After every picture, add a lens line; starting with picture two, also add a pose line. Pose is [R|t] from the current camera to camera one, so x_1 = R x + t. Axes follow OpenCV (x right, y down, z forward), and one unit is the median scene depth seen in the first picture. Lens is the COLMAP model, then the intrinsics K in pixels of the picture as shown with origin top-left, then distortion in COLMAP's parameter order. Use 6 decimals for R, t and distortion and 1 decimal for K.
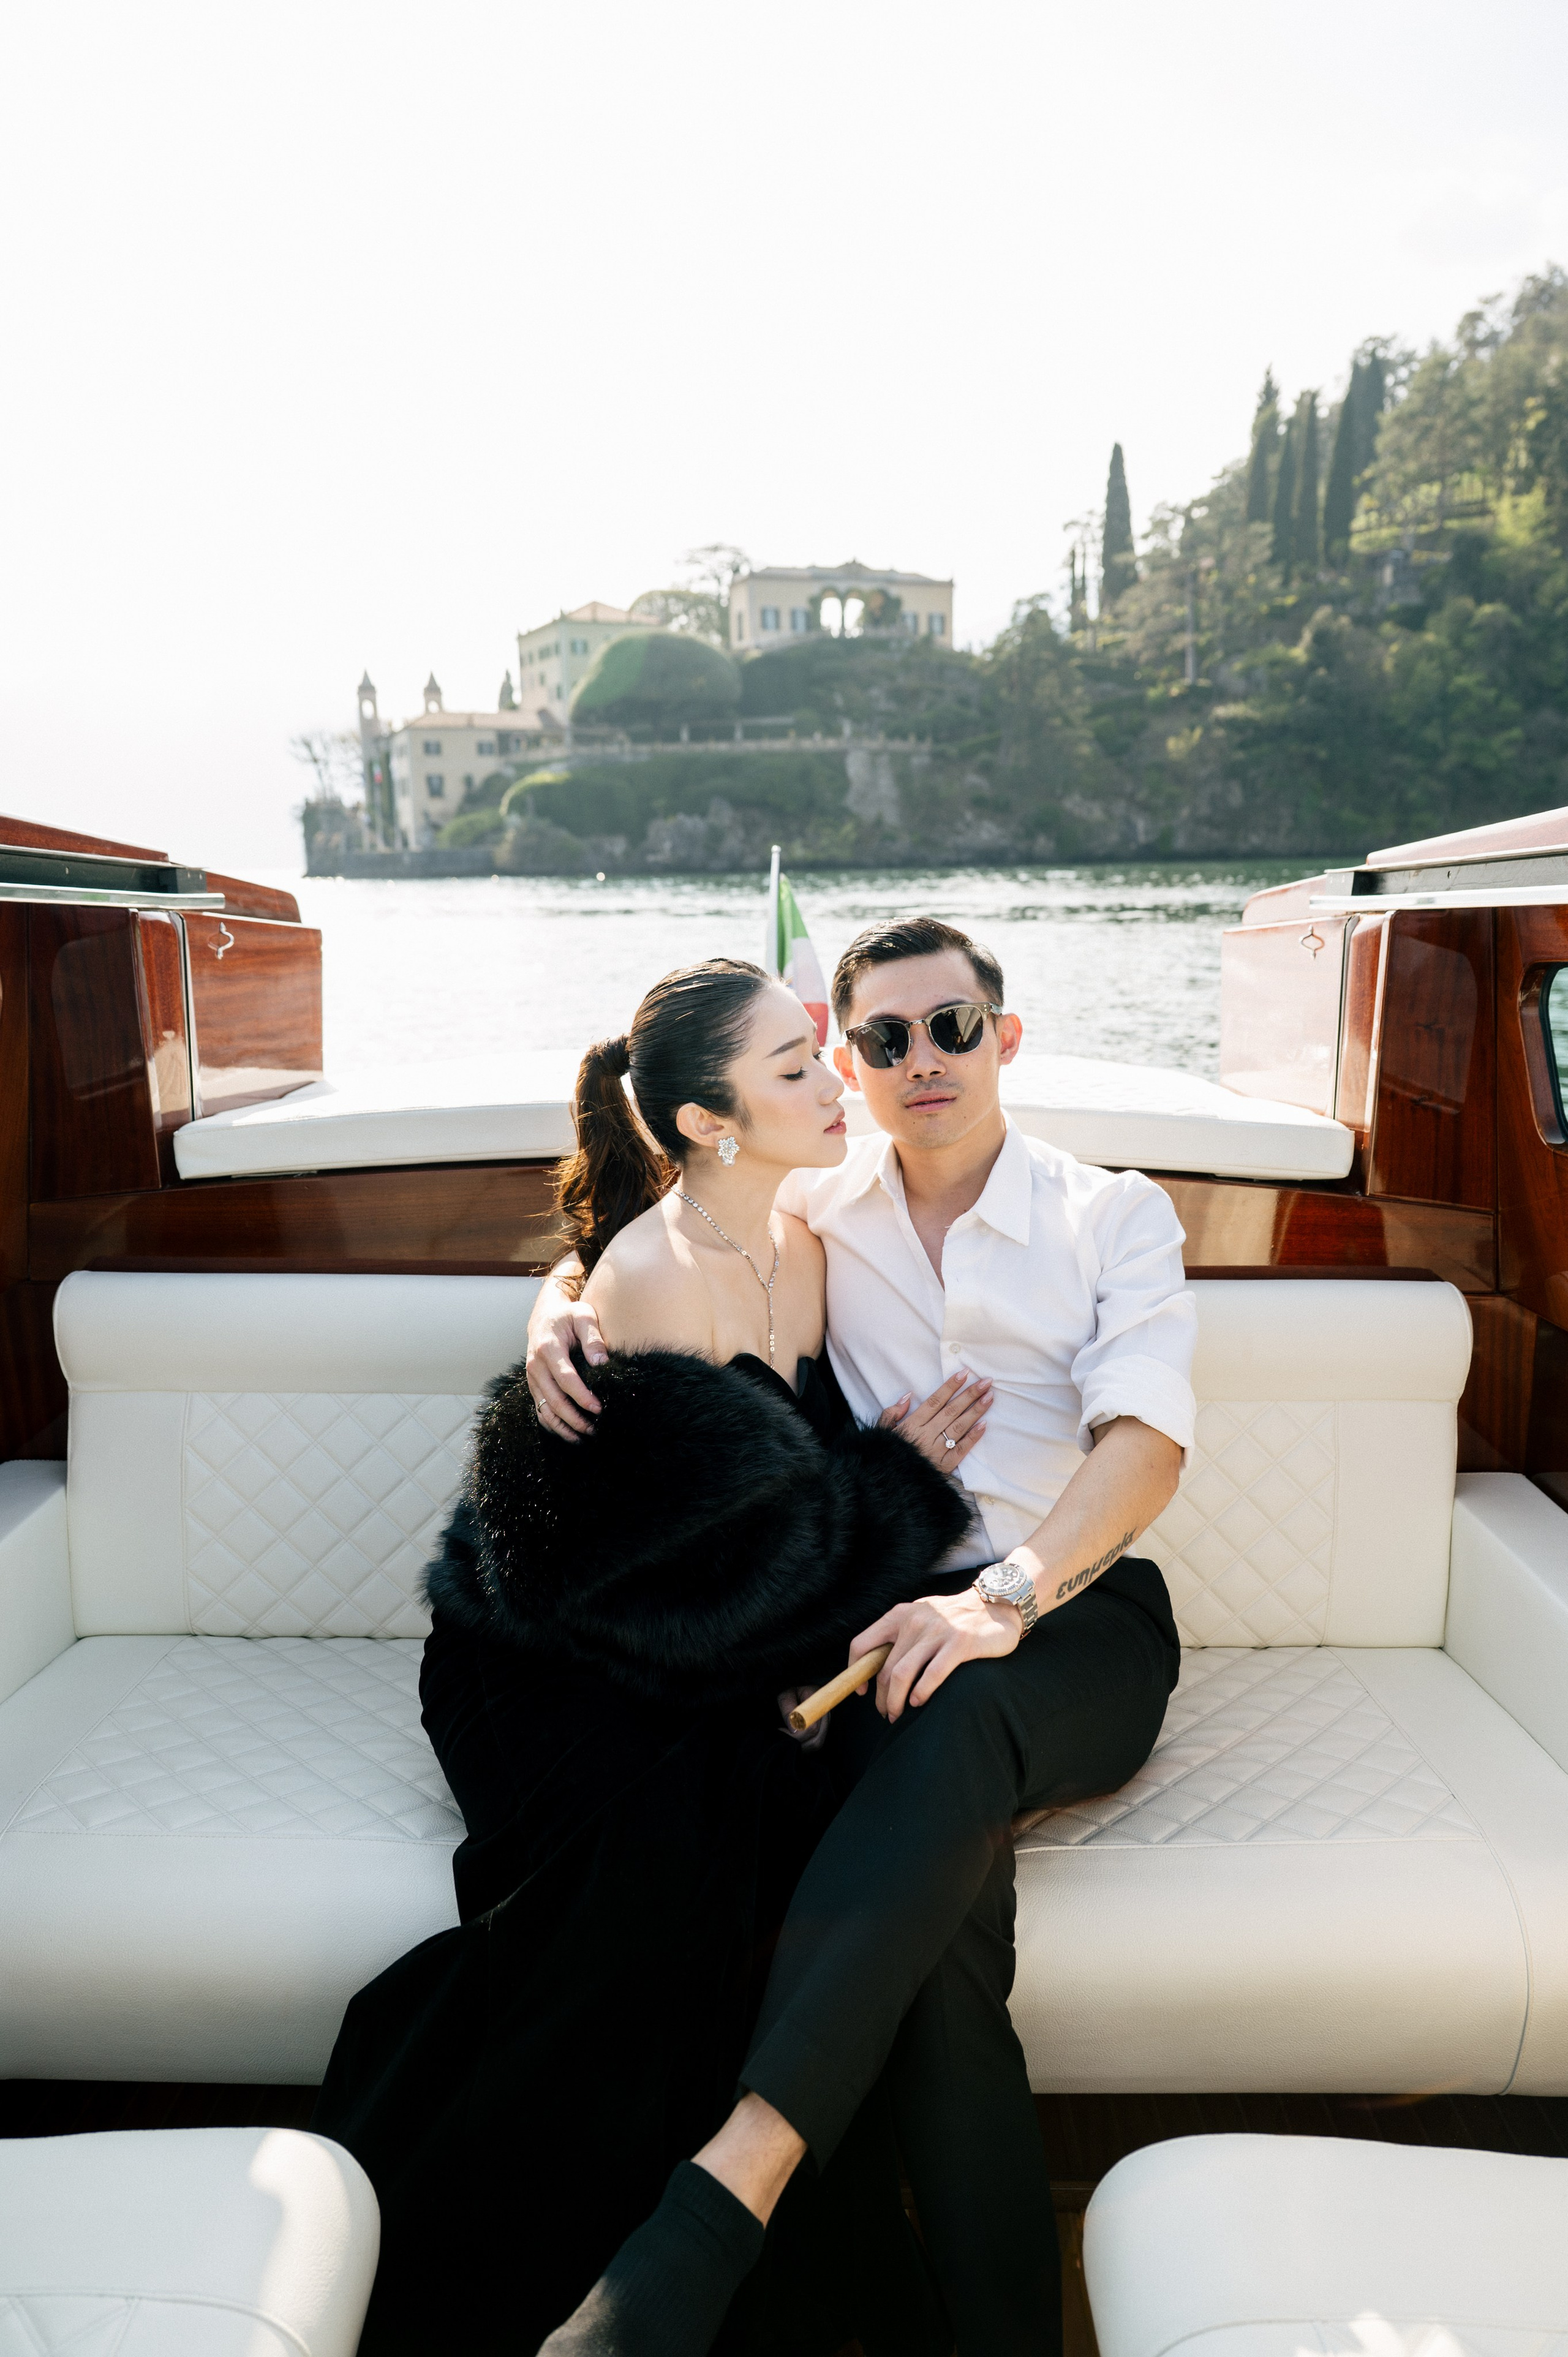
lens RADIAL K [[1721.2, 0, 803.4], [0, 1721.2, 1179.0], [0, 0, 1]] dist [0.009123, -0.001390]
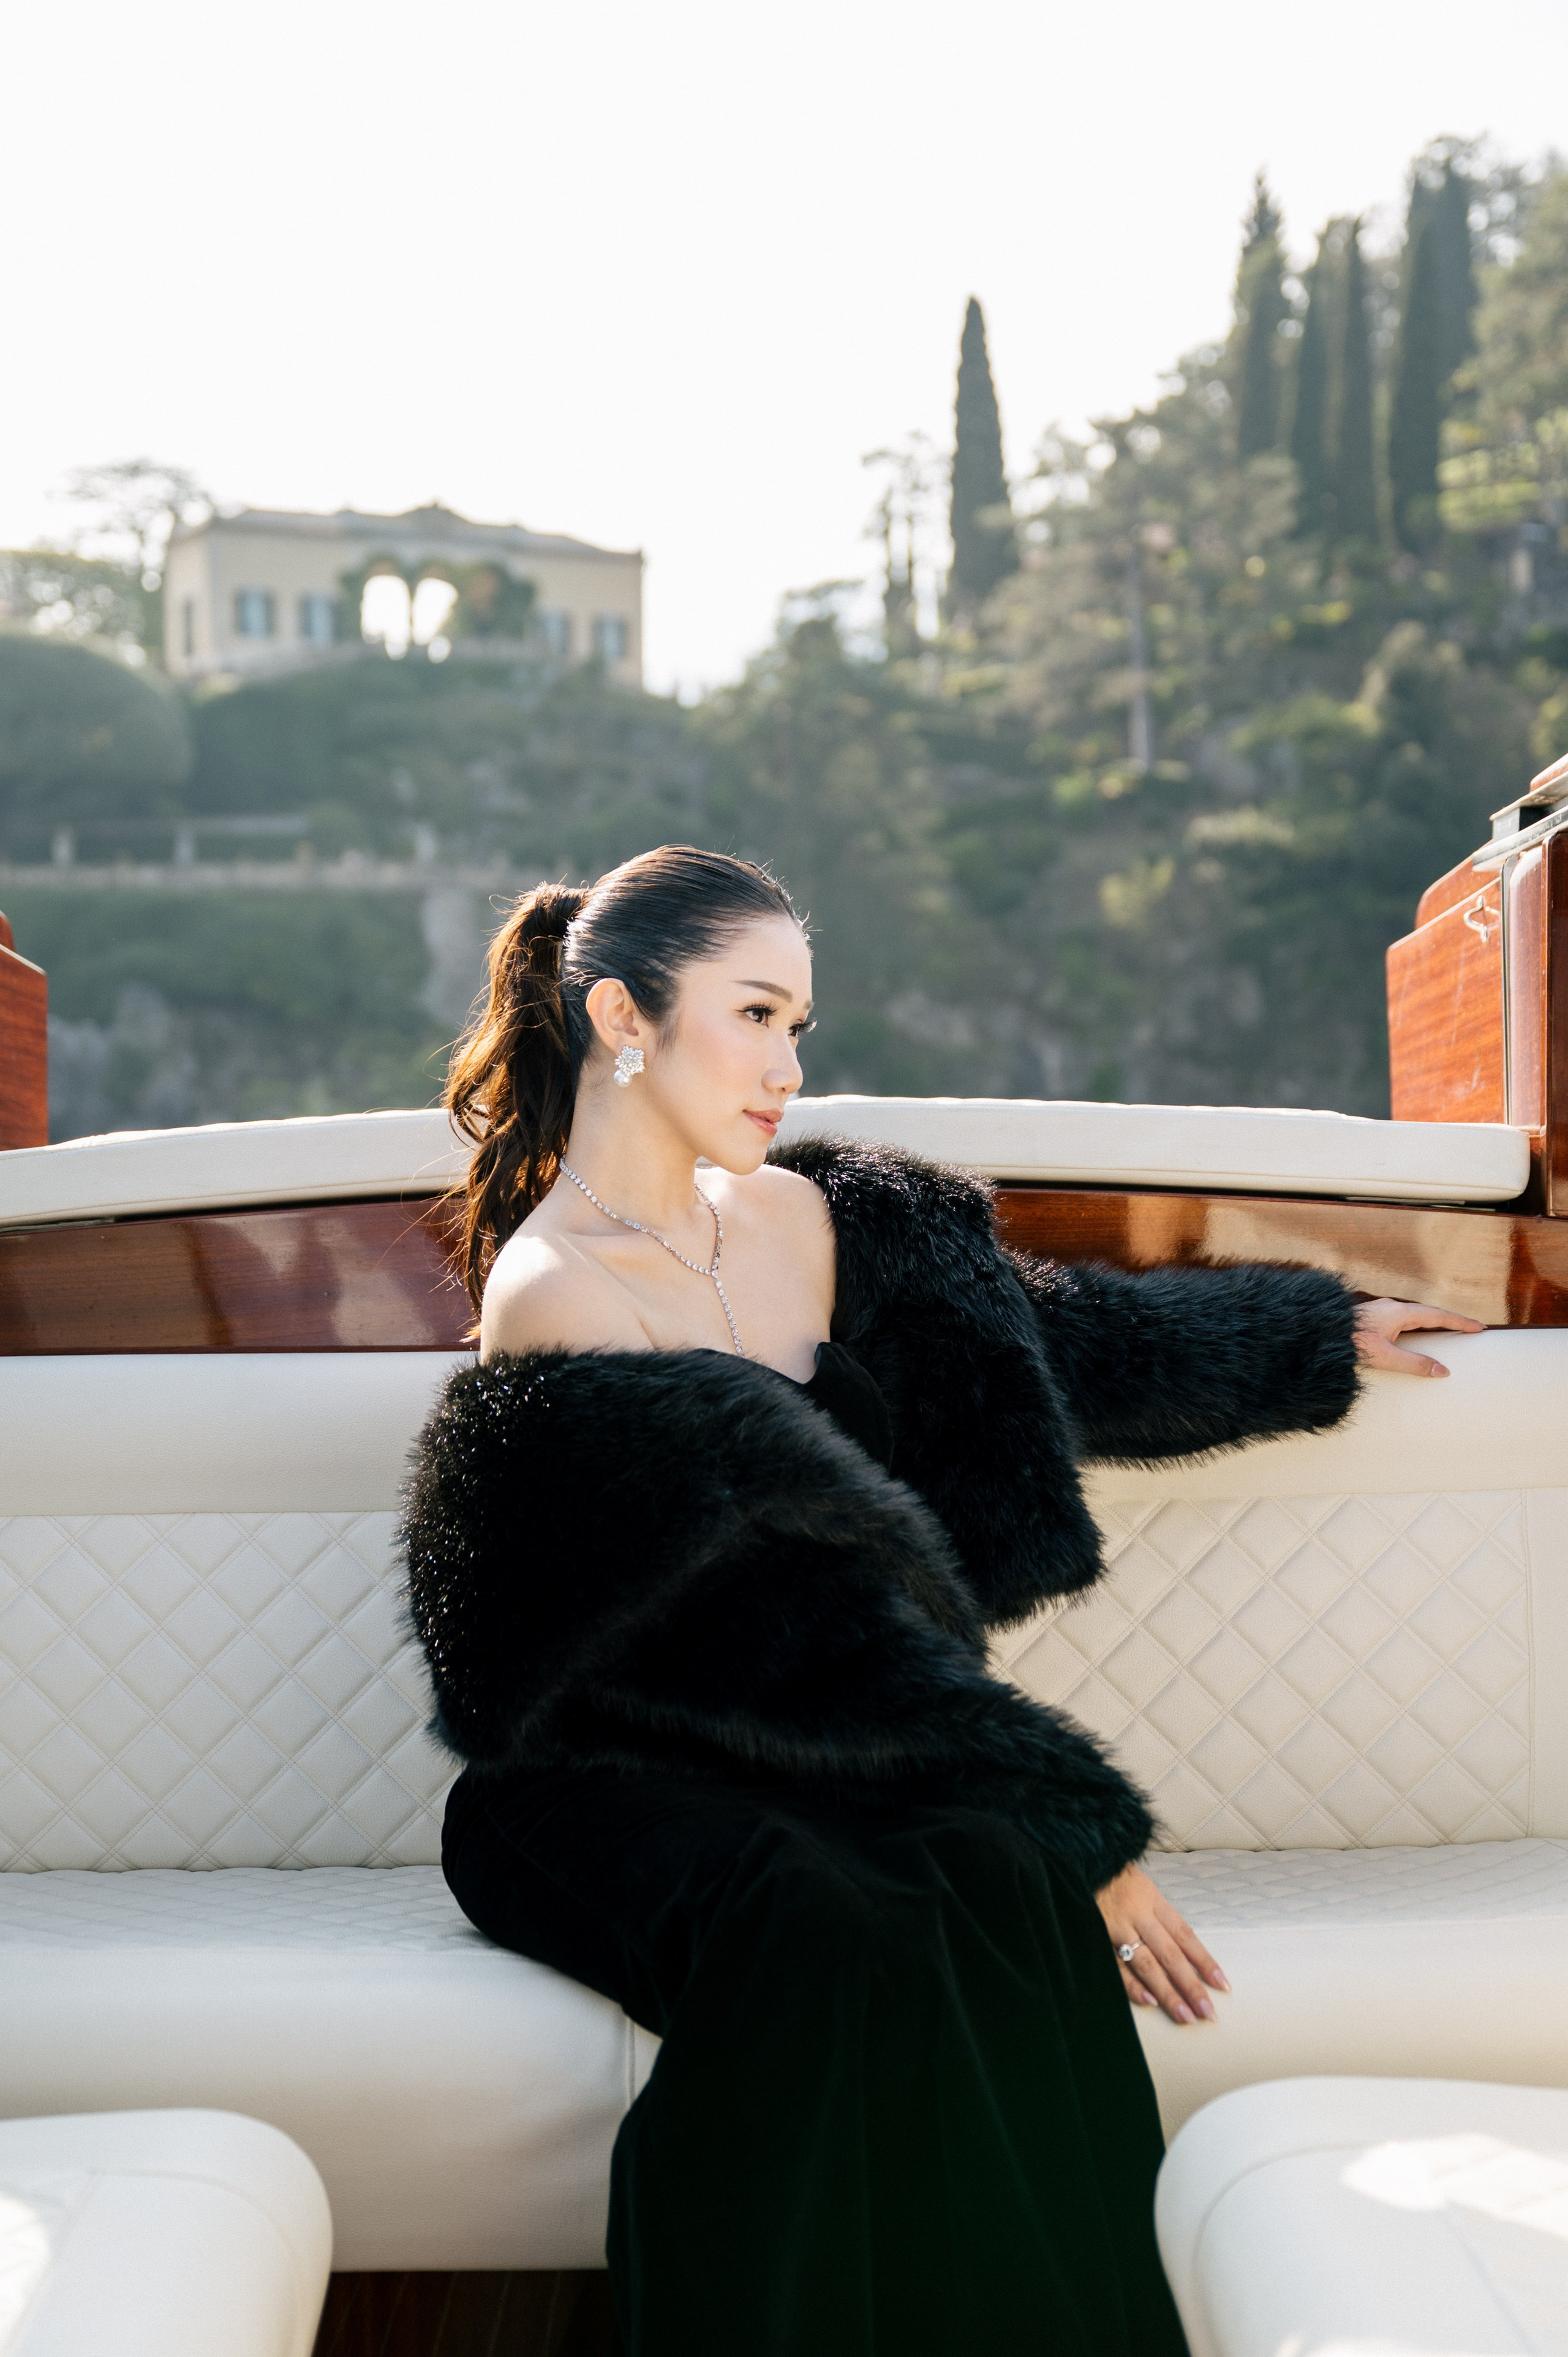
lens RADIAL K [[3134.3, 0, 739.0], [0, 3134.3, 1155.6], [0, 0, 1]] dist [0.042433, 0.000000]
pose [[0.987467, 0.008651, 0.157586, -0.023105], [0.019361, 0.984314, -0.175360, -0.031135], [-0.156631, 0.176213, 0.971810, 0.186729]]
